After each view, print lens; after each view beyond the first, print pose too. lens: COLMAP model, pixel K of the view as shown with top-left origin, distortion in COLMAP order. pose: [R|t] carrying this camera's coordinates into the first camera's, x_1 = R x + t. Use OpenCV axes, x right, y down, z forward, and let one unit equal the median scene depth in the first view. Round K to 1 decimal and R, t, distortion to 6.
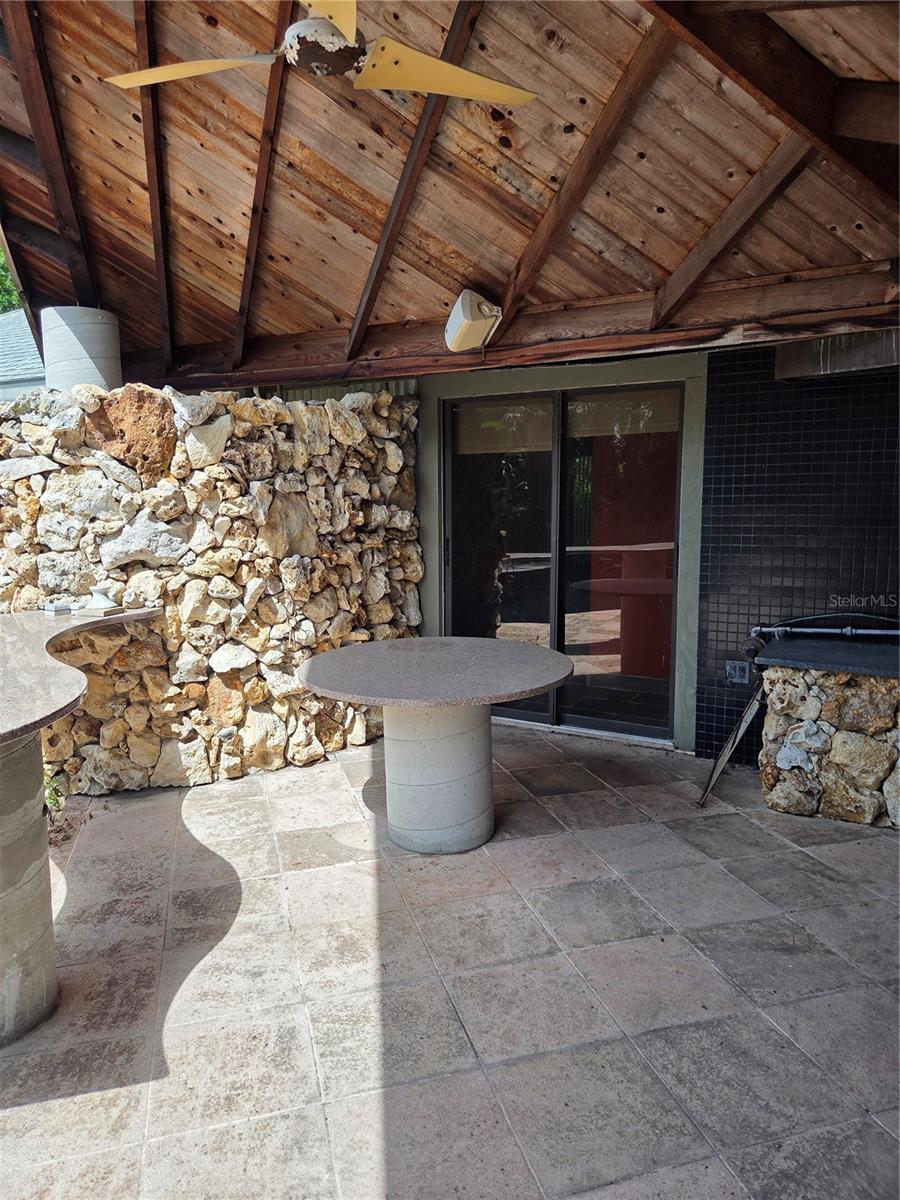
lens RADIAL K [[812.3, 0, 451.7], [0, 812.3, 599.8], [0, 0, 1]] dist [0.057250, -0.032111]
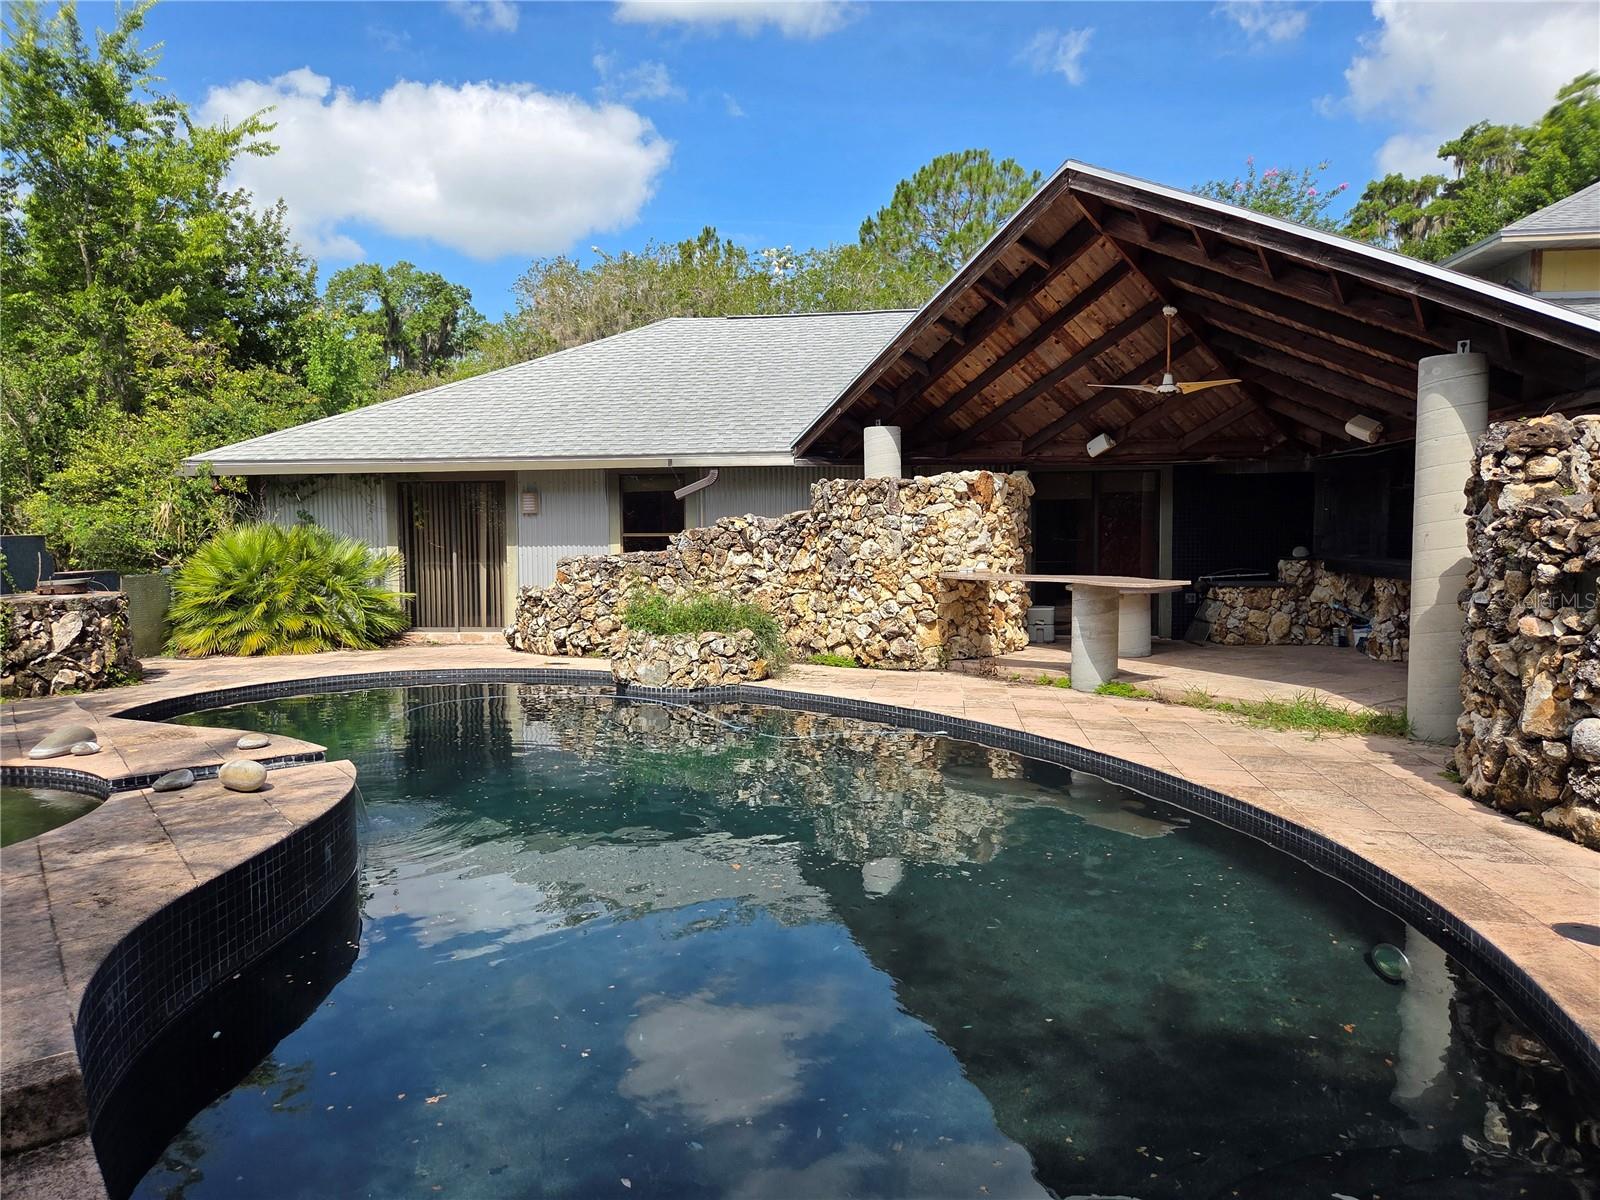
lens RADIAL K [[1083.1, 0, 798.3], [0, 1083.1, 598.5], [0, 0, 1]] dist [0.057250, -0.032111]
pose [[0.934102, -0.024434, 0.356168, -1.907755], [0.049571, 0.996868, -0.061621, 0.243199], [-0.353547, 0.075216, 0.932388, -1.561732]]
